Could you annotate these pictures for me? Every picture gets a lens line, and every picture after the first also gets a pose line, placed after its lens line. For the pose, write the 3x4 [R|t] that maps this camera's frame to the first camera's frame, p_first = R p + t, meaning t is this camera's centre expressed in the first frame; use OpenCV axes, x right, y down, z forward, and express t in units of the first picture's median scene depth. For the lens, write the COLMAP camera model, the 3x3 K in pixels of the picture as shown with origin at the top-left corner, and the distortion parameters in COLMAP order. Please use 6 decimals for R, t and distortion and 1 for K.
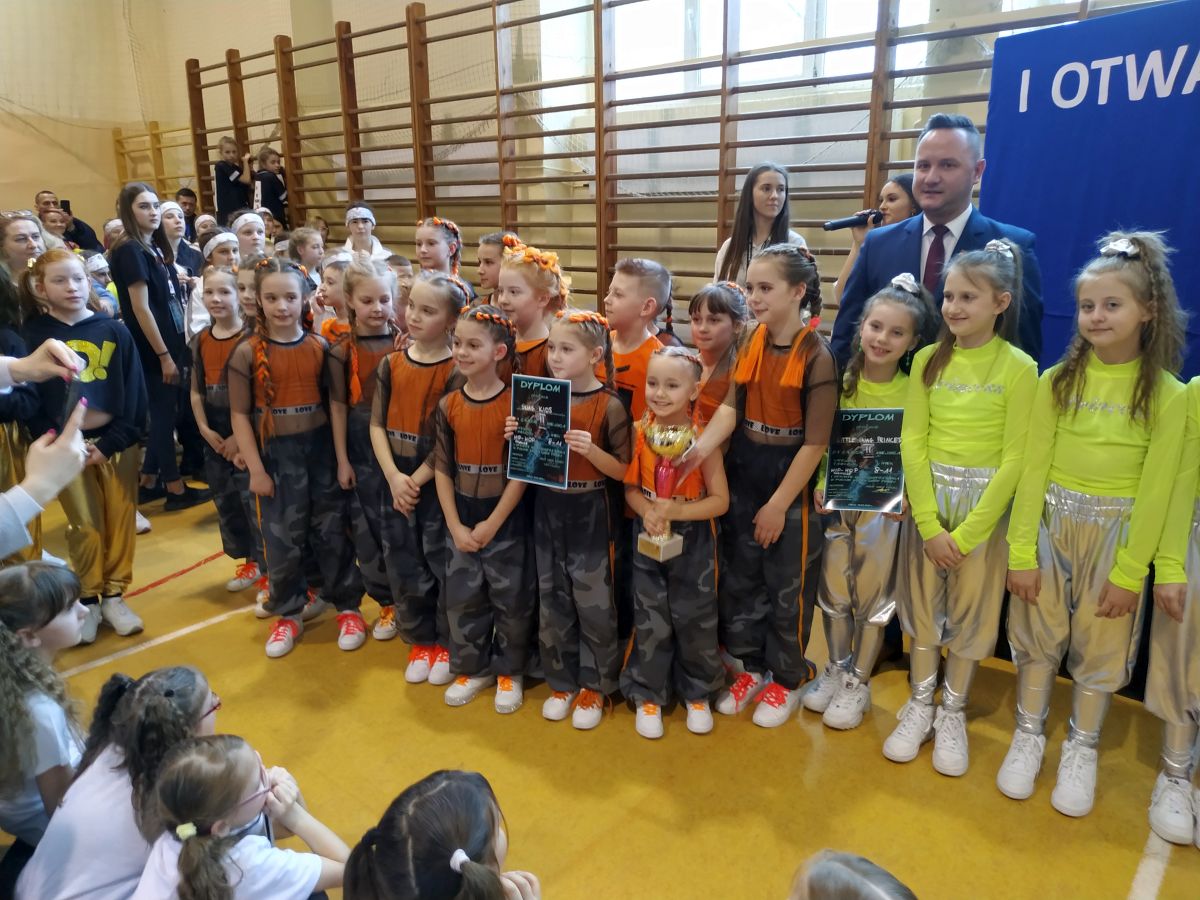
lens RADIAL K [[877.3, 0, 595.3], [0, 877.3, 449.5], [0, 0, 1]] dist [-0.008110, -0.001097]
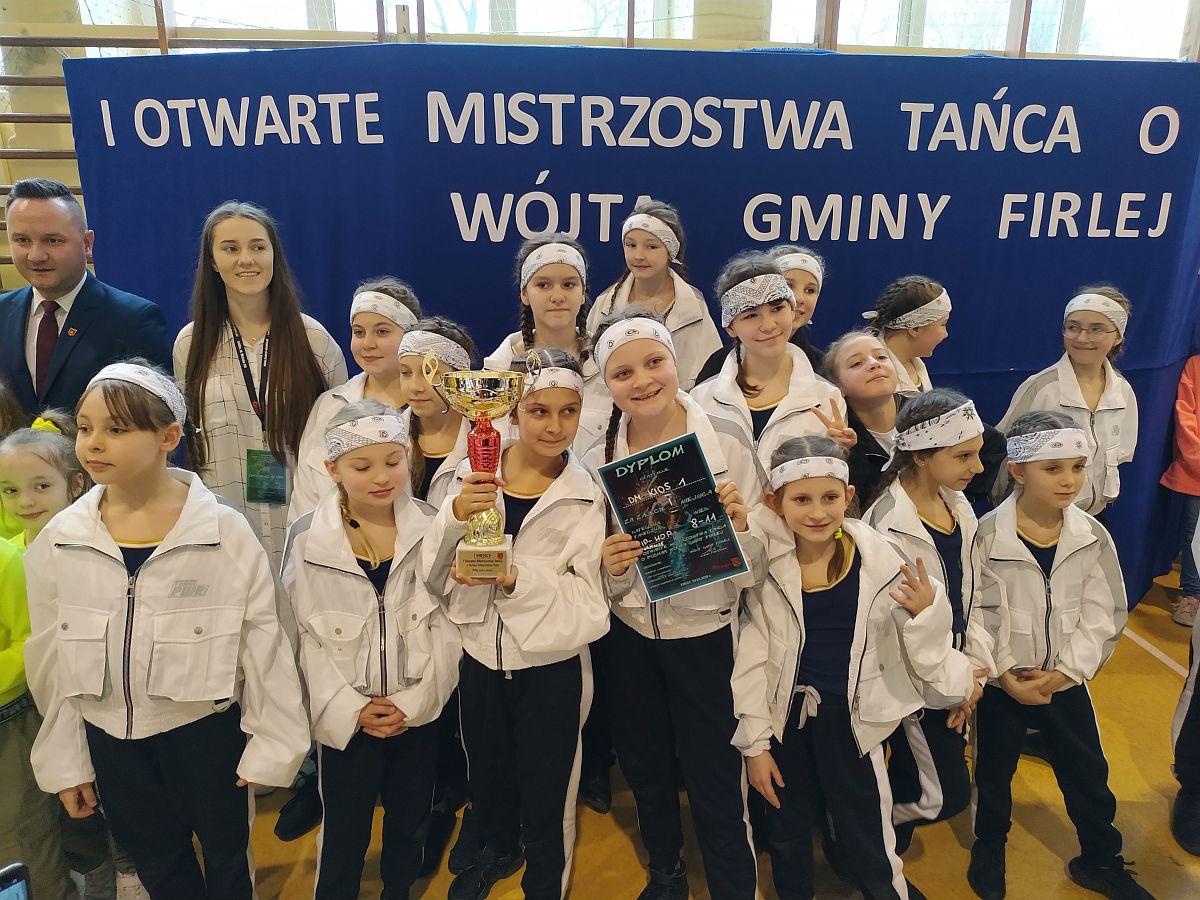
lens RADIAL K [[862.8, 0, 601.7], [0, 862.8, 451.0], [0, 0, 1]] dist [0.005323, -0.024818]
pose [[0.689273, -0.193585, 0.698160, 0.090790], [0.174123, 0.979660, 0.099731, -0.043693], [-0.703267, 0.052824, 0.708961, 0.008355]]
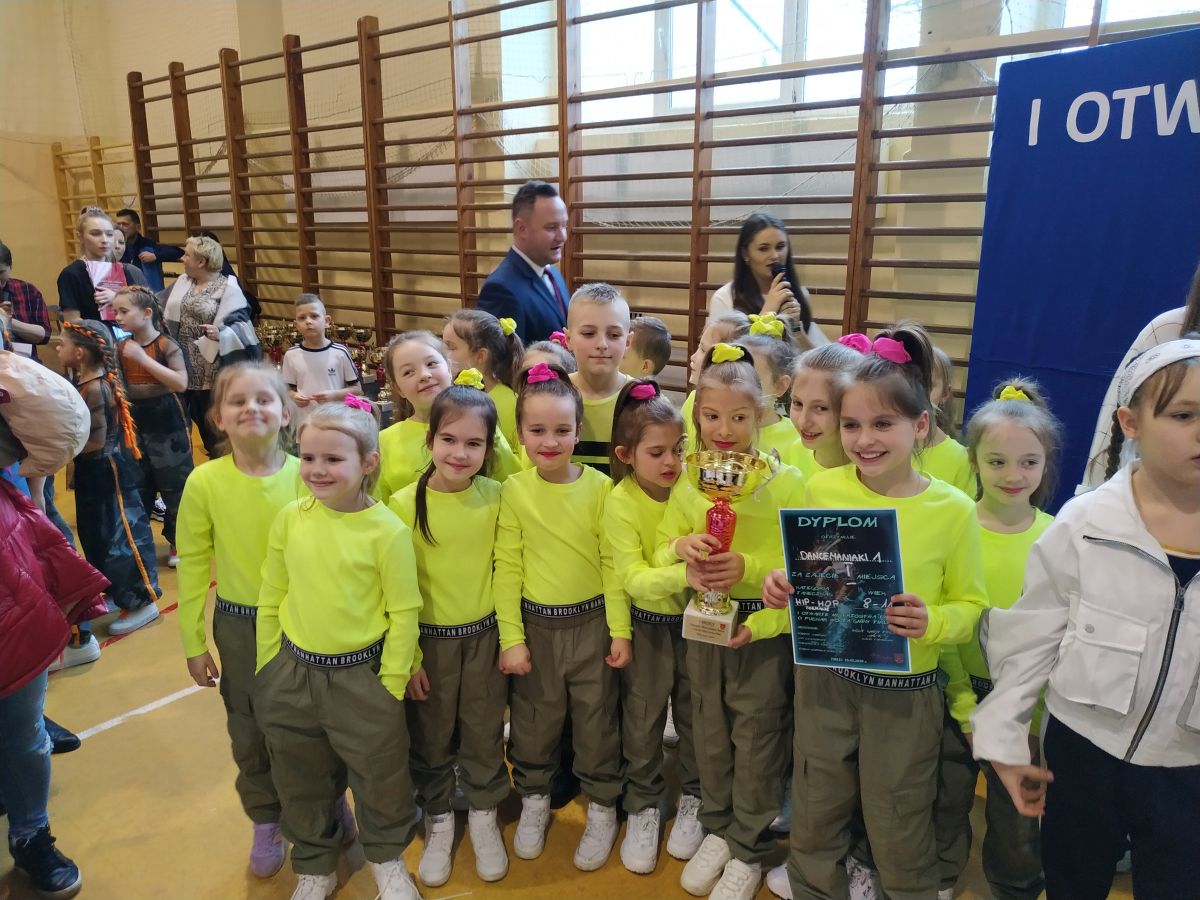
lens RADIAL K [[858.6, 0, 596.9], [0, 858.6, 444.4], [0, 0, 1]] dist [-0.009772, 0.000601]
pose [[0.999256, 0.000848, 0.038553, 0.004817], [-0.000204, 0.999860, -0.016717, -0.038581], [-0.038562, 0.016696, 0.999117, 0.086617]]
